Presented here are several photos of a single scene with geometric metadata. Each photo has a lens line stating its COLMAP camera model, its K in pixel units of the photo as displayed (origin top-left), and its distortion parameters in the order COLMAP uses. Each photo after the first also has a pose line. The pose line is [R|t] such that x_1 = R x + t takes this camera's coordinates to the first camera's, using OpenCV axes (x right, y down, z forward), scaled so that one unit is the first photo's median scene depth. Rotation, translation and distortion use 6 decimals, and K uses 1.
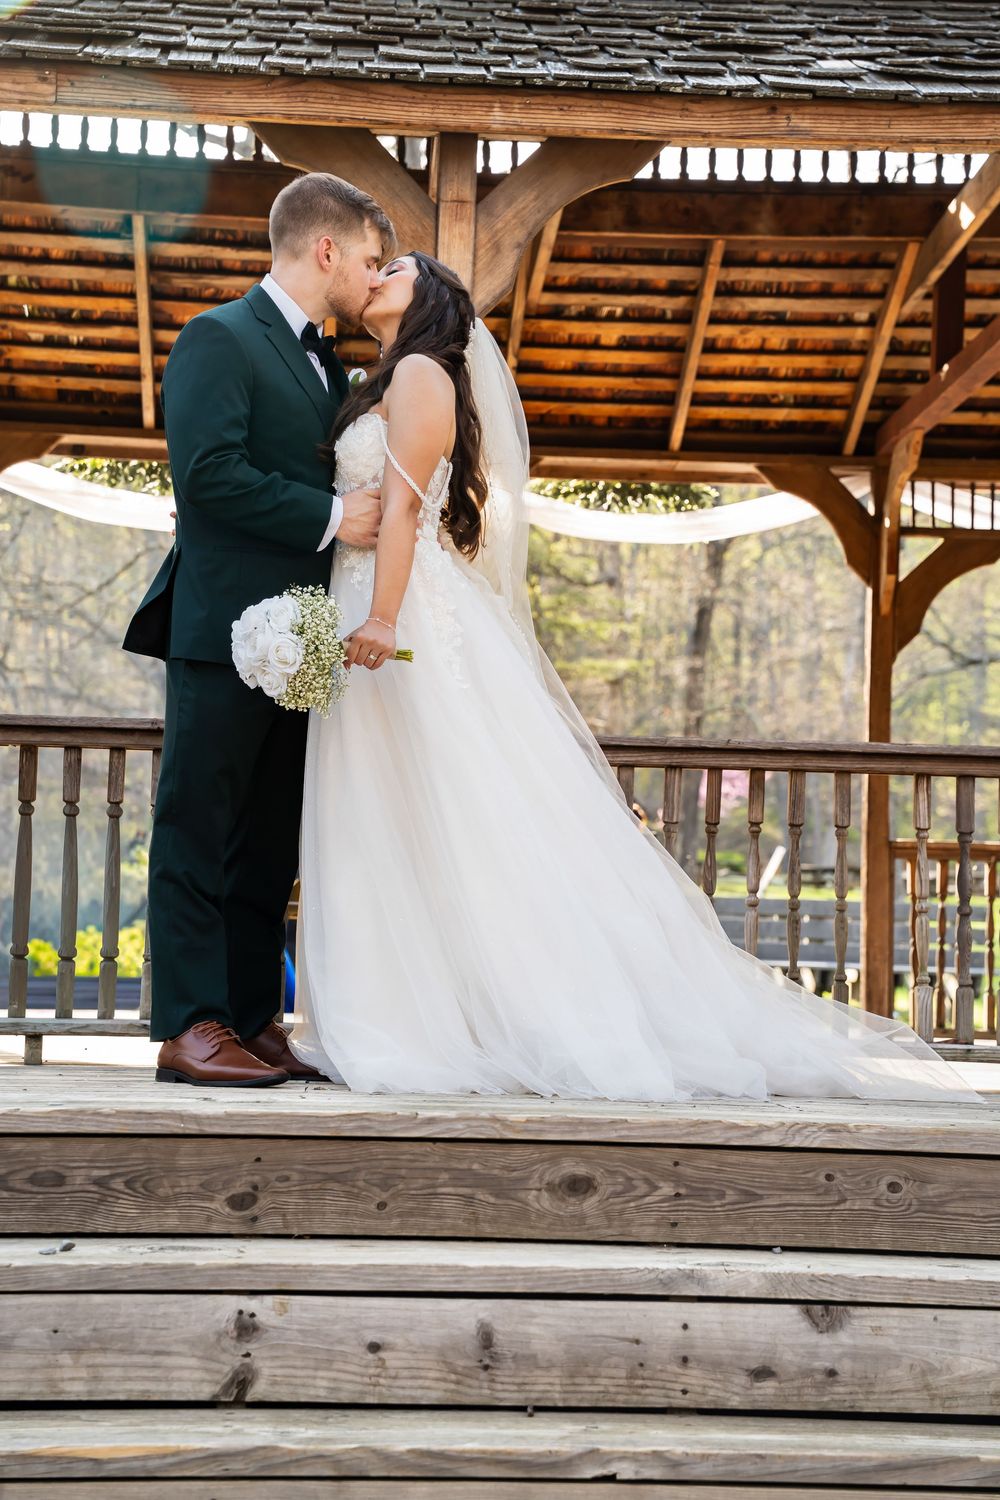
lens RADIAL K [[3035.6, 0, 499.2], [0, 3035.6, 749.9], [0, 0, 1]] dist [0.608461, 0.000000]
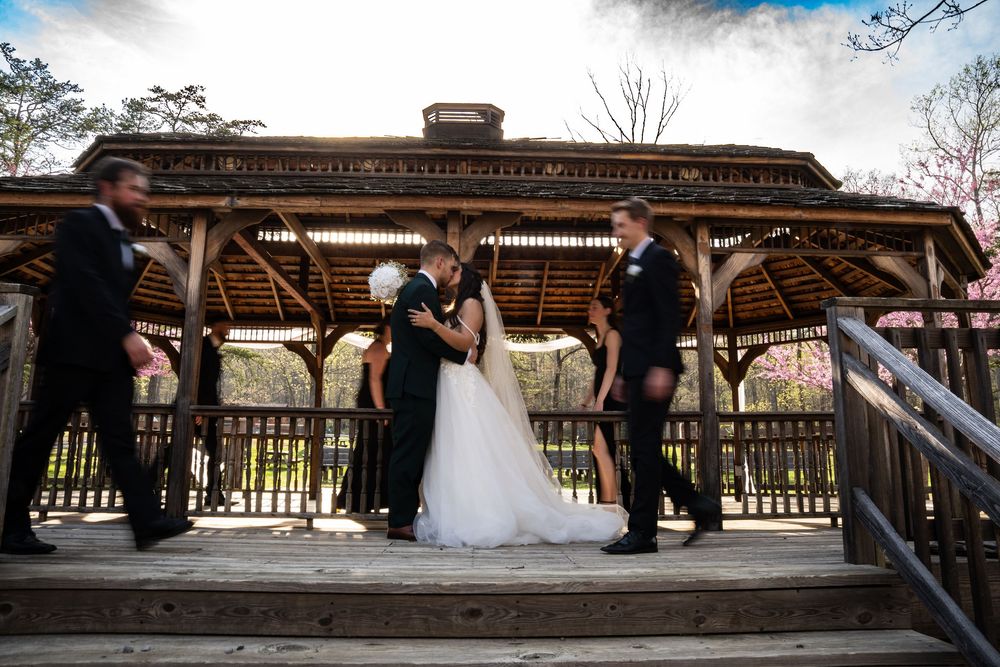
lens RADIAL K [[680.7, 0, 498.0], [0, 680.7, 331.2], [0, 0, 1]] dist [-0.055393, -0.001502]
pose [[0.999420, -0.023947, -0.024194, 0.033450], [0.020947, 0.992861, -0.117427, -0.002829], [0.026833, 0.116852, 0.992787, 0.270612]]
